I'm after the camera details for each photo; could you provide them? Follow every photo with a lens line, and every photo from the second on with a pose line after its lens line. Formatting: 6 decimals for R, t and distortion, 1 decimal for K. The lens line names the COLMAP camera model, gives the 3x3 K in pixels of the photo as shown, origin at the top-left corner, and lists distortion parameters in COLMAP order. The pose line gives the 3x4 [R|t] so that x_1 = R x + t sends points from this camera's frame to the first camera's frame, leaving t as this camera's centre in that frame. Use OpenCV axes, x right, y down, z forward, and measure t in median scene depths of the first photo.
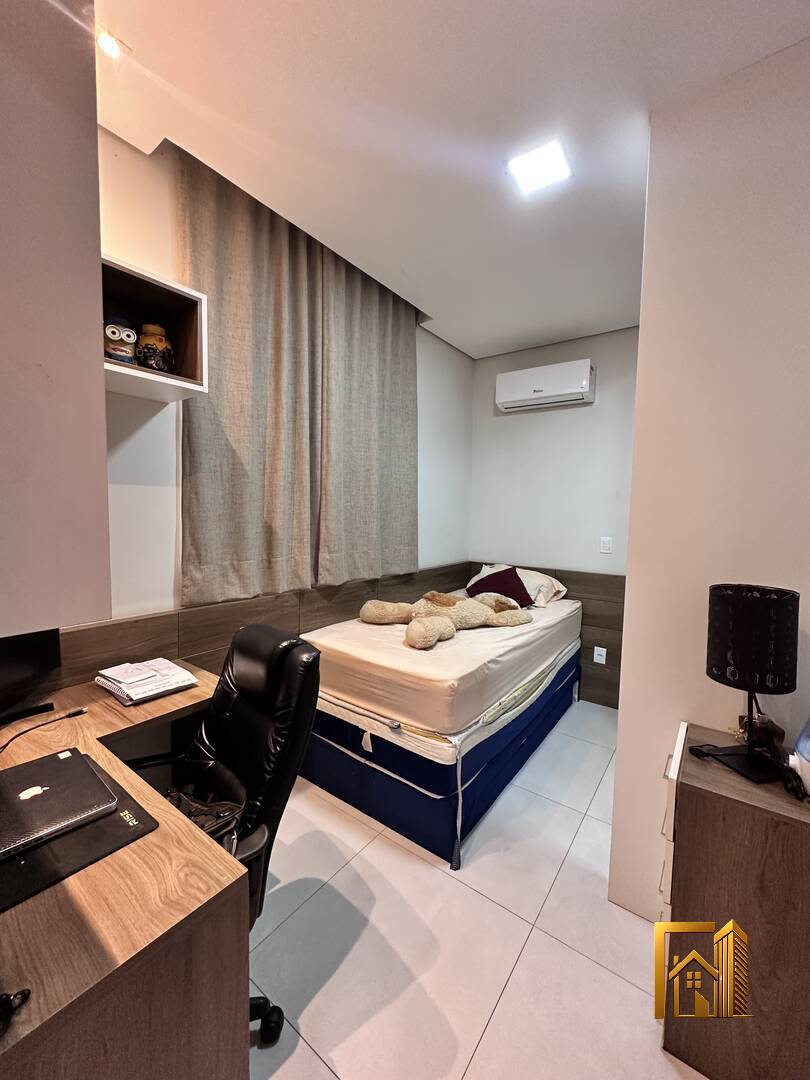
lens RADIAL K [[433.0, 0, 405.5], [0, 433.0, 536.1], [0, 0, 1]] dist [0.000142, 0.000093]
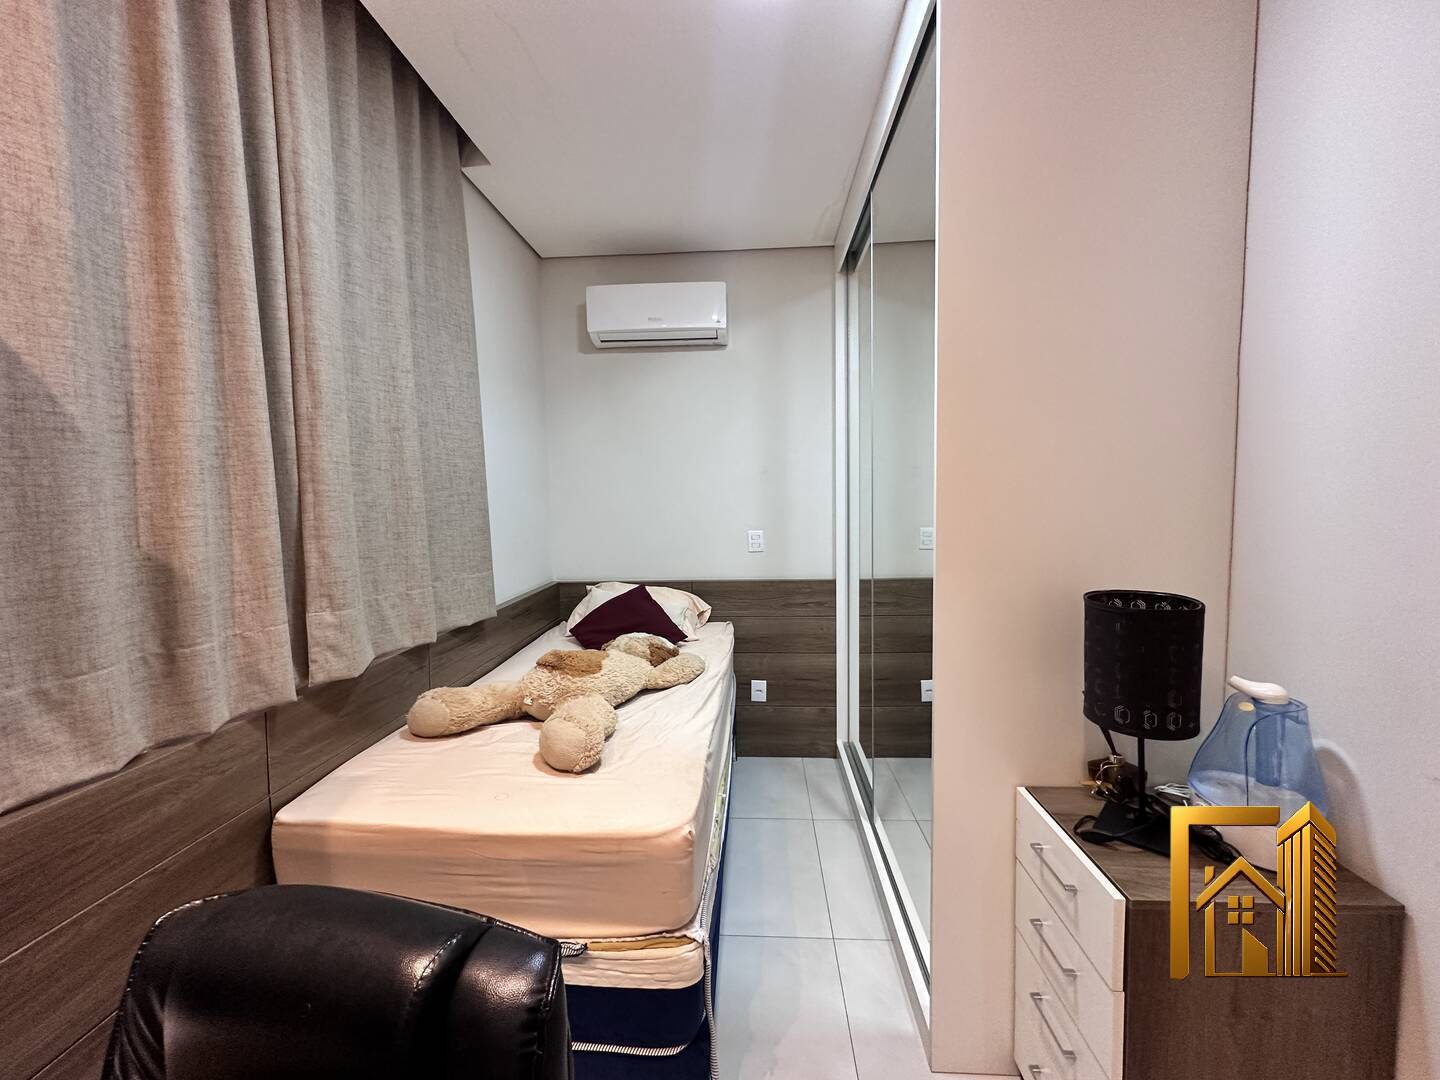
lens RADIAL K [[577.3, 0, 722.0], [0, 577.3, 534.3], [0, 0, 1]] dist [0.000142, 0.000093]
pose [[0.839130, -0.071251, 0.539244, -0.158200], [0.067293, 0.997366, 0.027066, -0.029152], [-0.539752, 0.013576, 0.841715, 0.278222]]
